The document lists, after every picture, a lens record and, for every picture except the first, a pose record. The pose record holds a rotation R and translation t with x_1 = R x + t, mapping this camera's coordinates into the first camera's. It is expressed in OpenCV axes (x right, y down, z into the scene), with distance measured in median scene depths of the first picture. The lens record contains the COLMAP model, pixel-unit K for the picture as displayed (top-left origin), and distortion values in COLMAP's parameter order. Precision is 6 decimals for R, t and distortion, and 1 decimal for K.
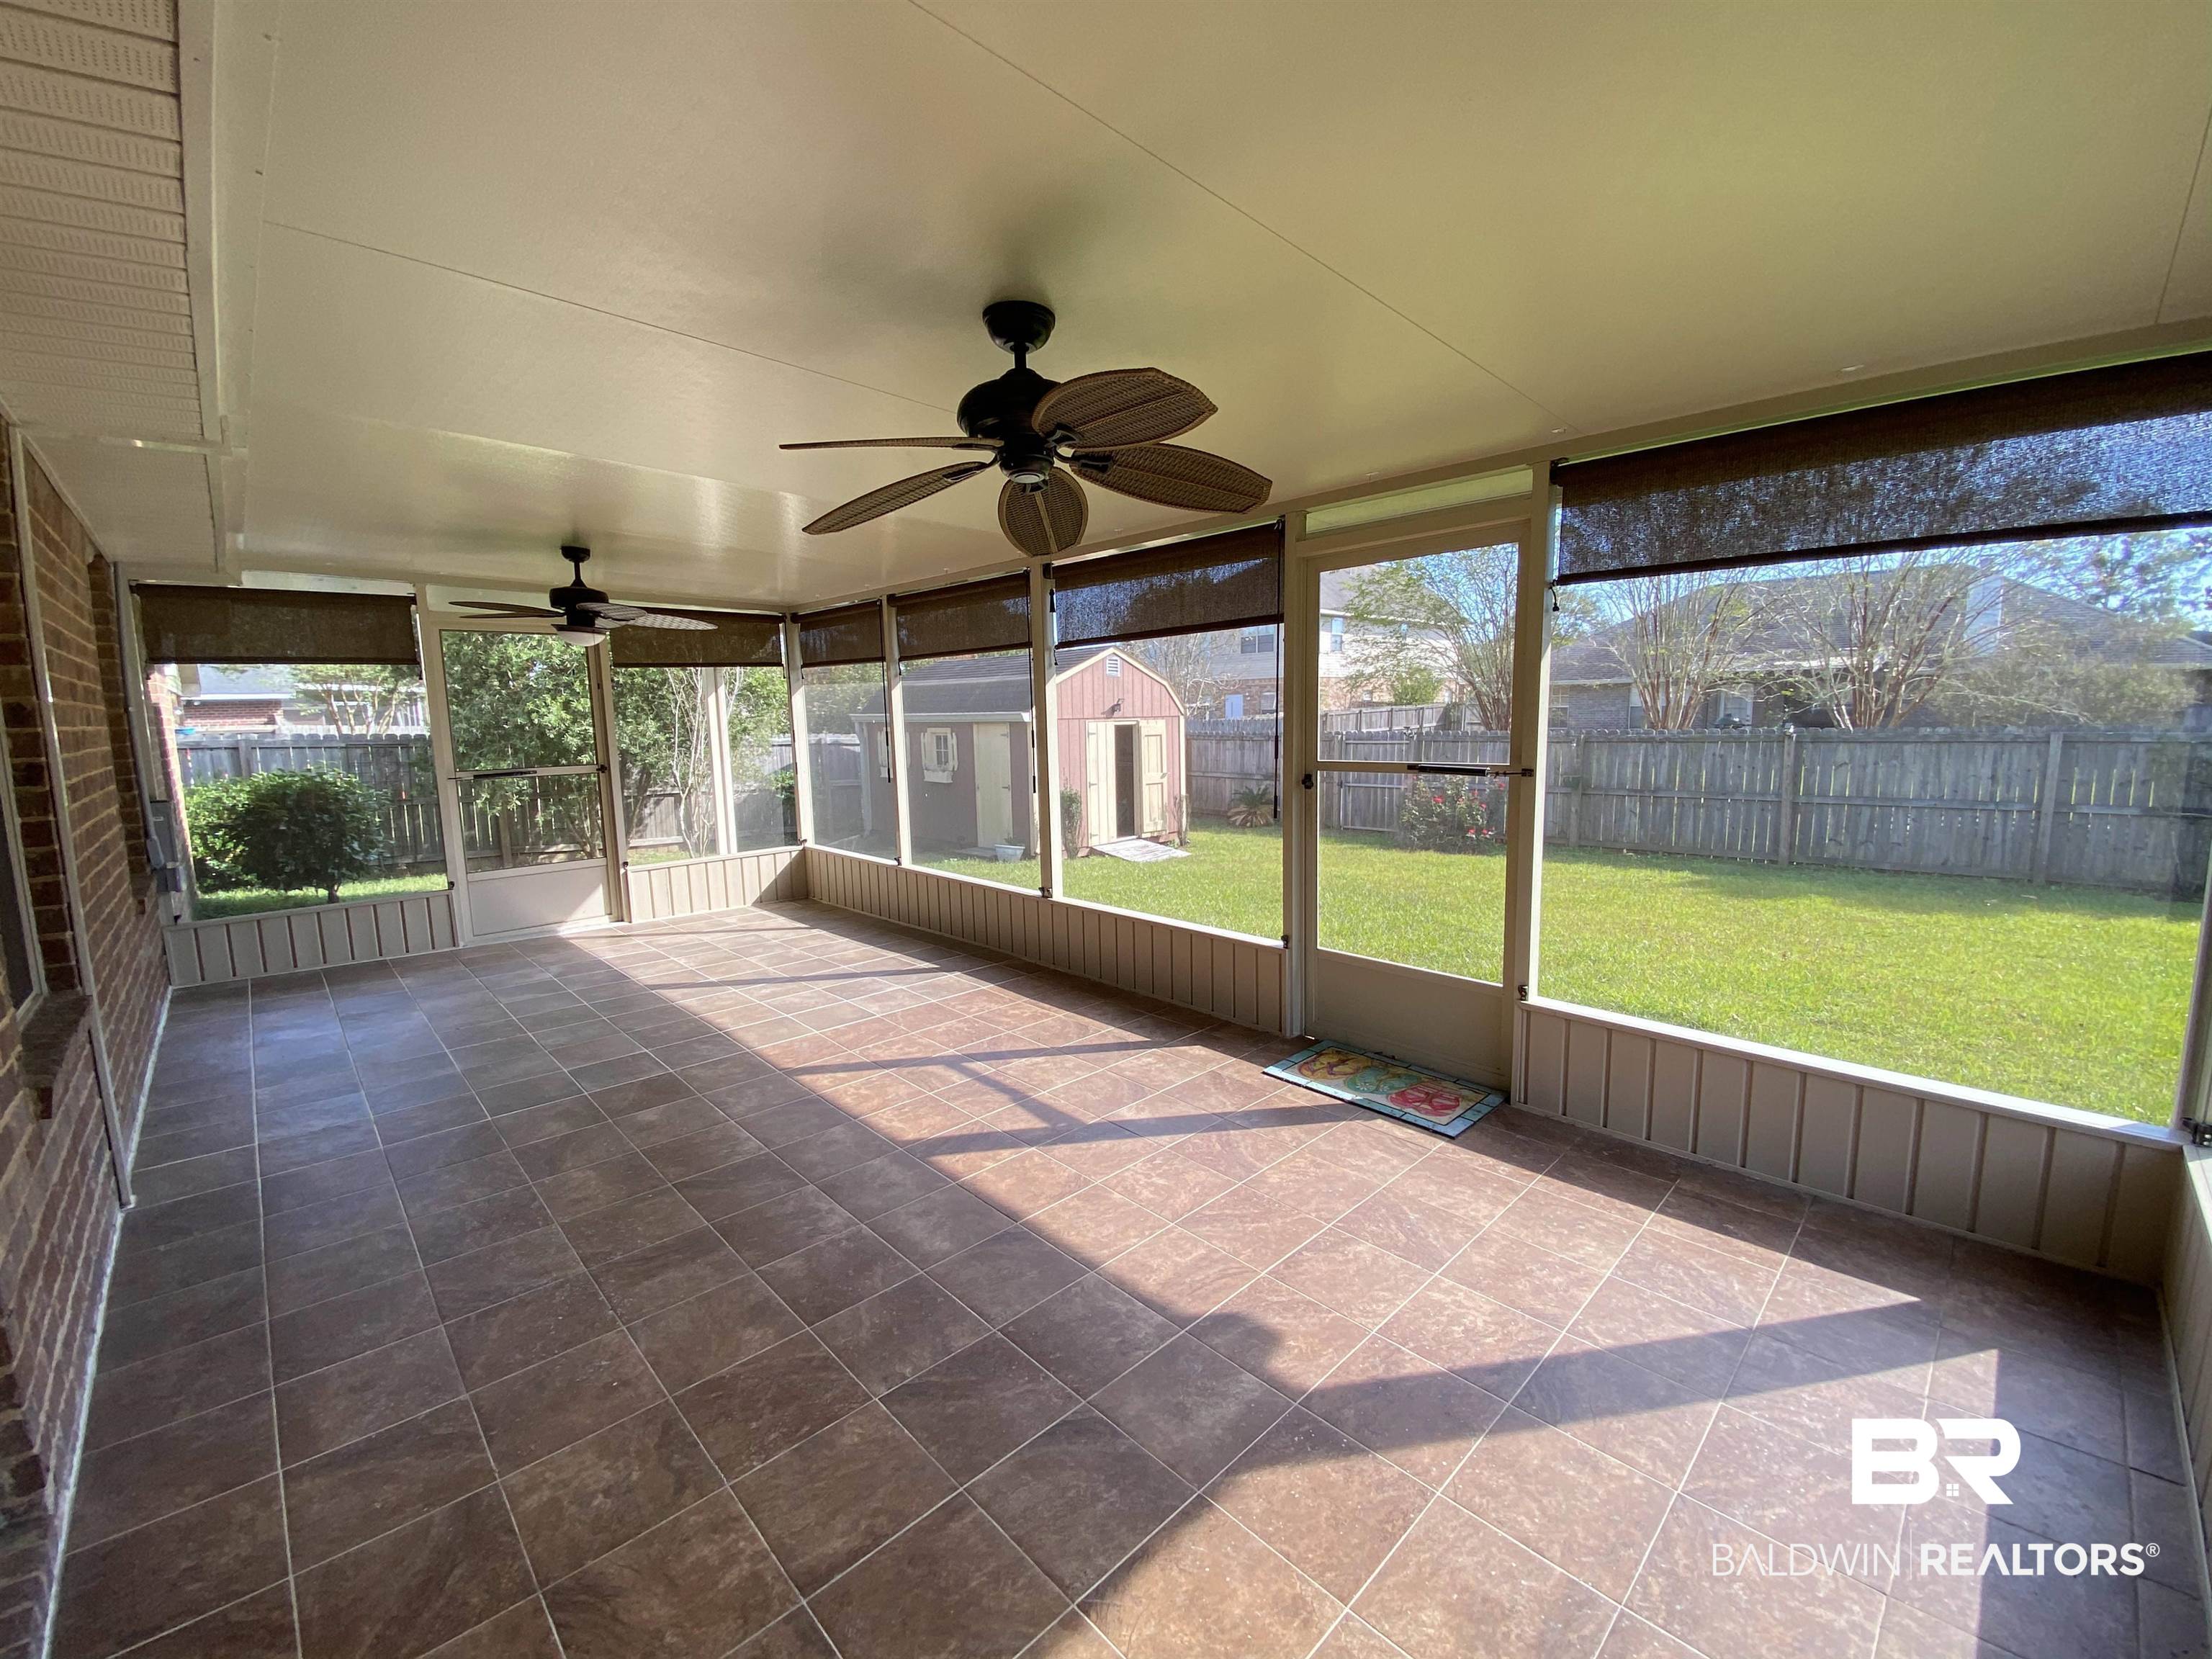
lens RADIAL K [[890.9, 0, 1112.9], [0, 890.9, 825.3], [0, 0, 1]] dist [0.033015, -0.024095]
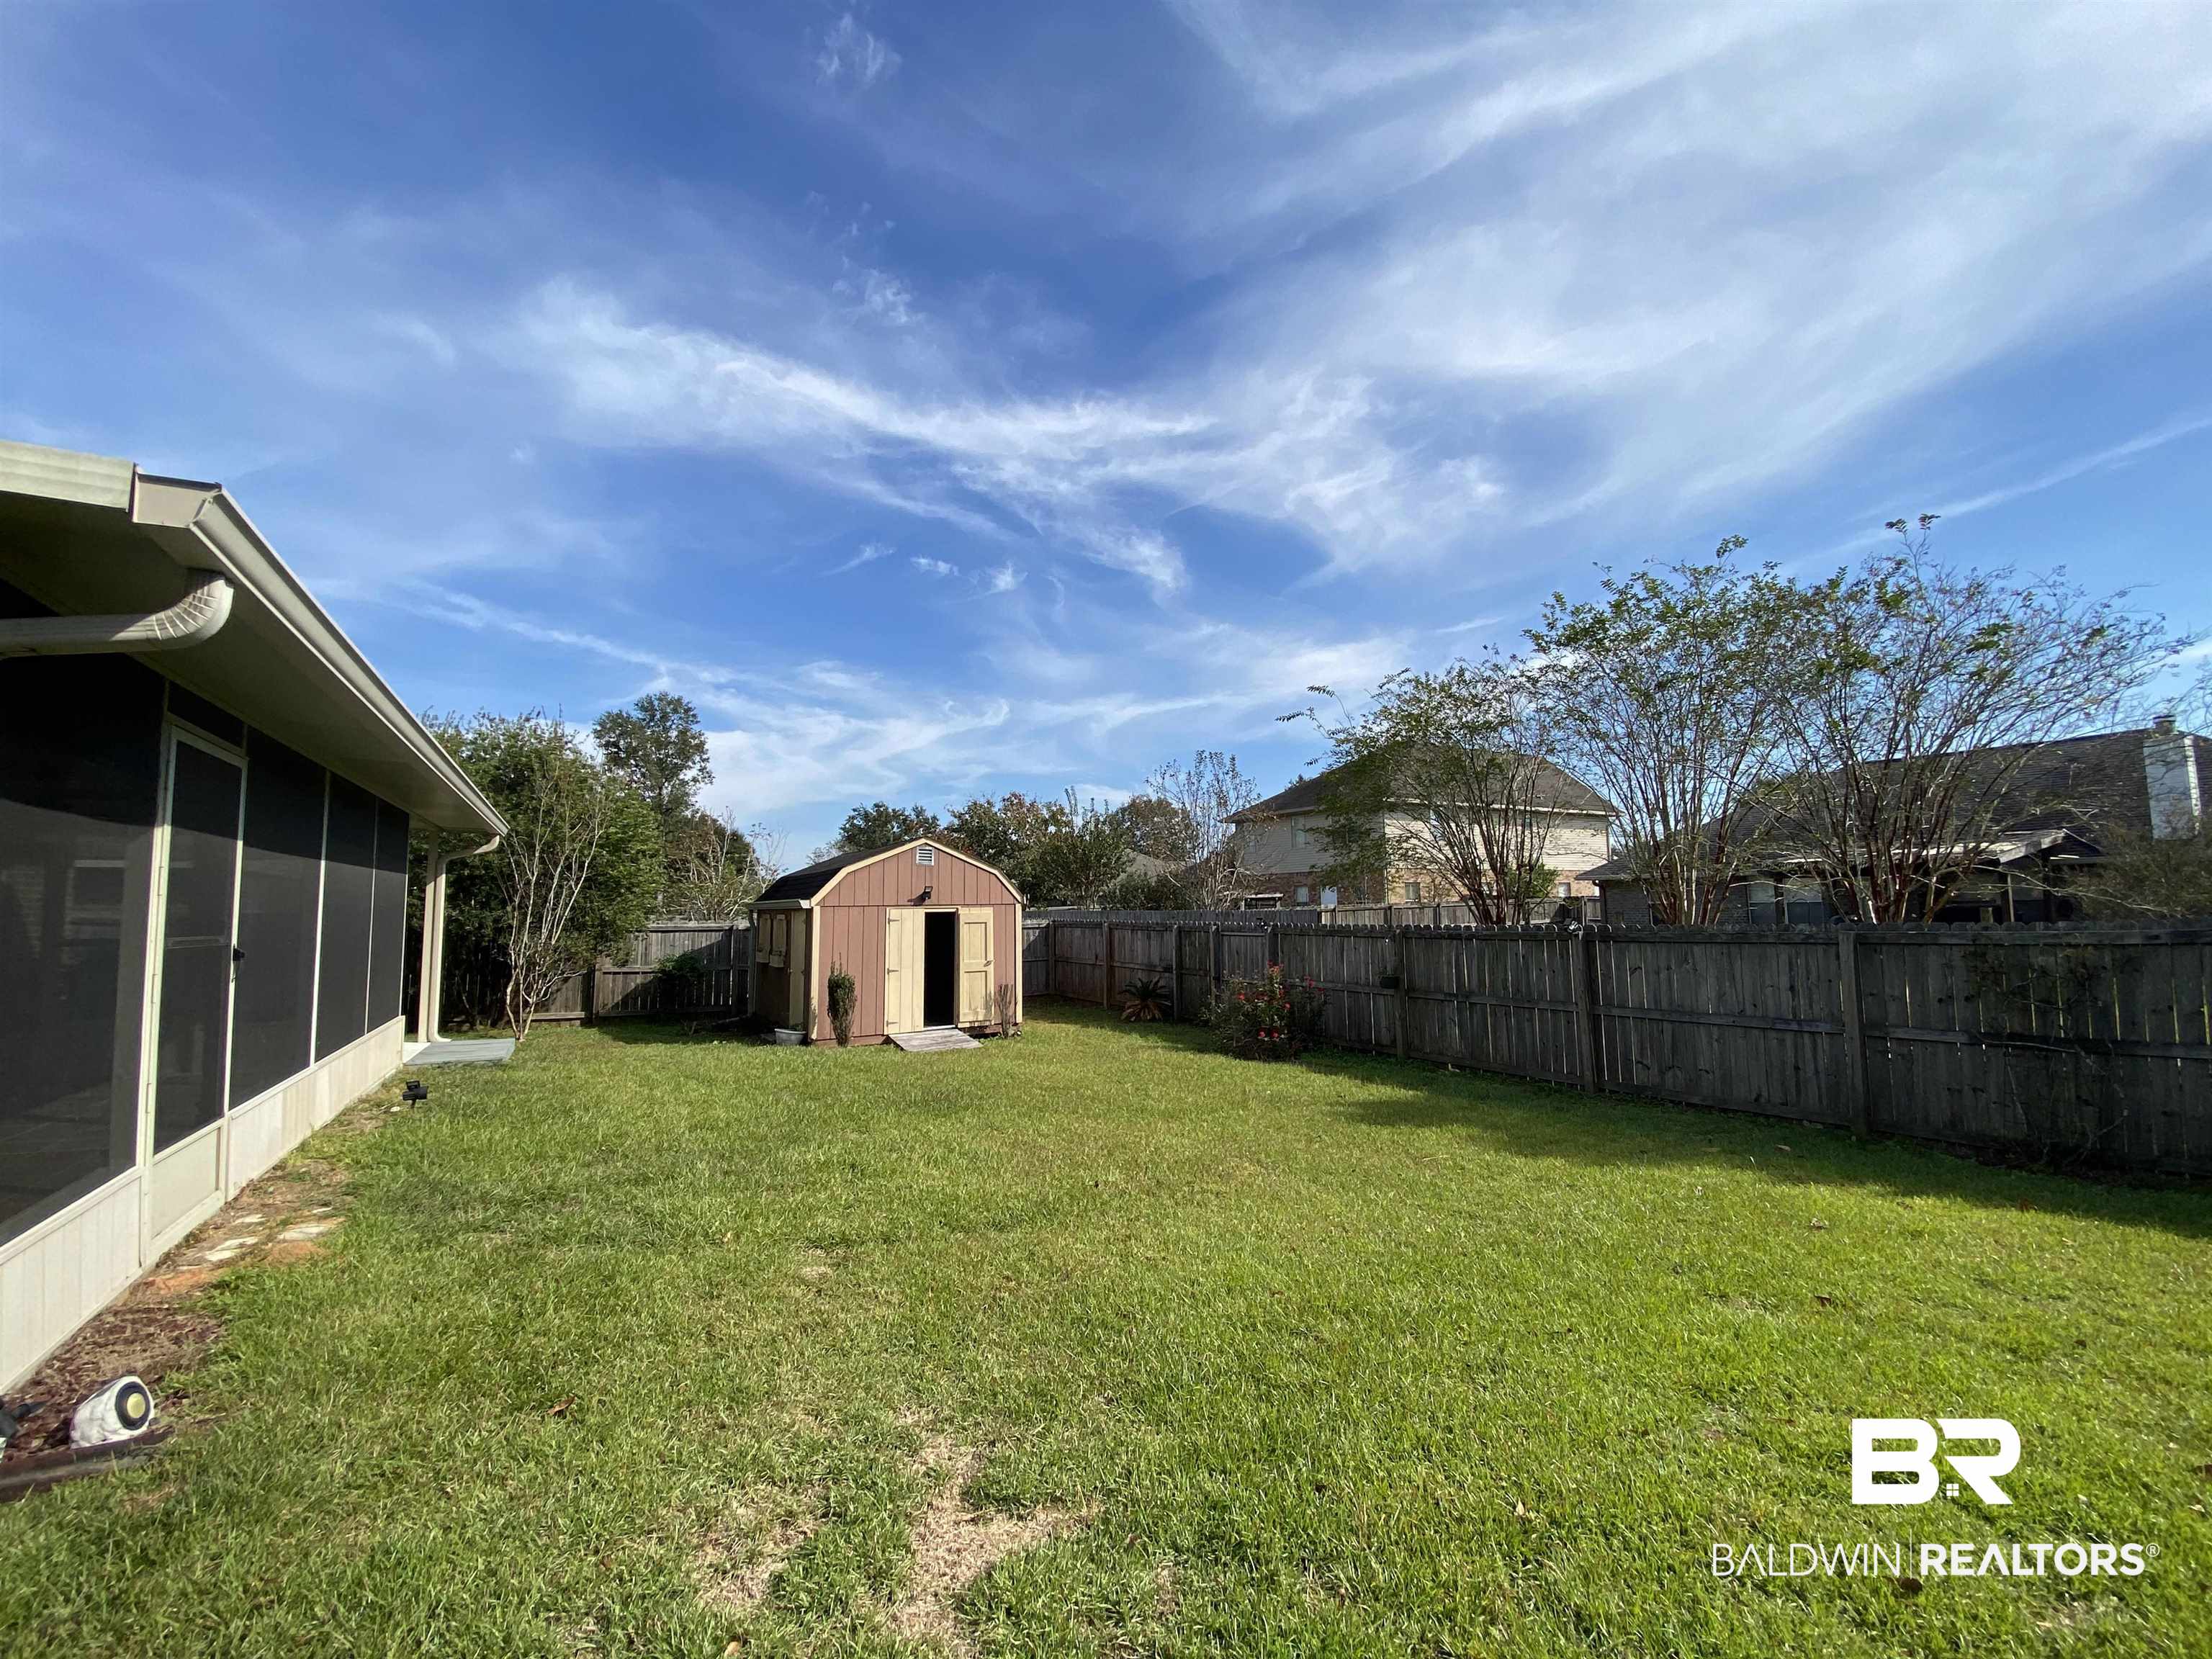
lens RADIAL K [[890.9, 0, 1112.9], [0, 890.9, 825.3], [0, 0, 1]] dist [0.033015, -0.024095]
pose [[0.973574, -0.012857, -0.228009, 0.523031], [-0.035756, 0.977519, -0.207793, -0.007007], [0.225555, 0.210454, 0.951228, 0.073068]]
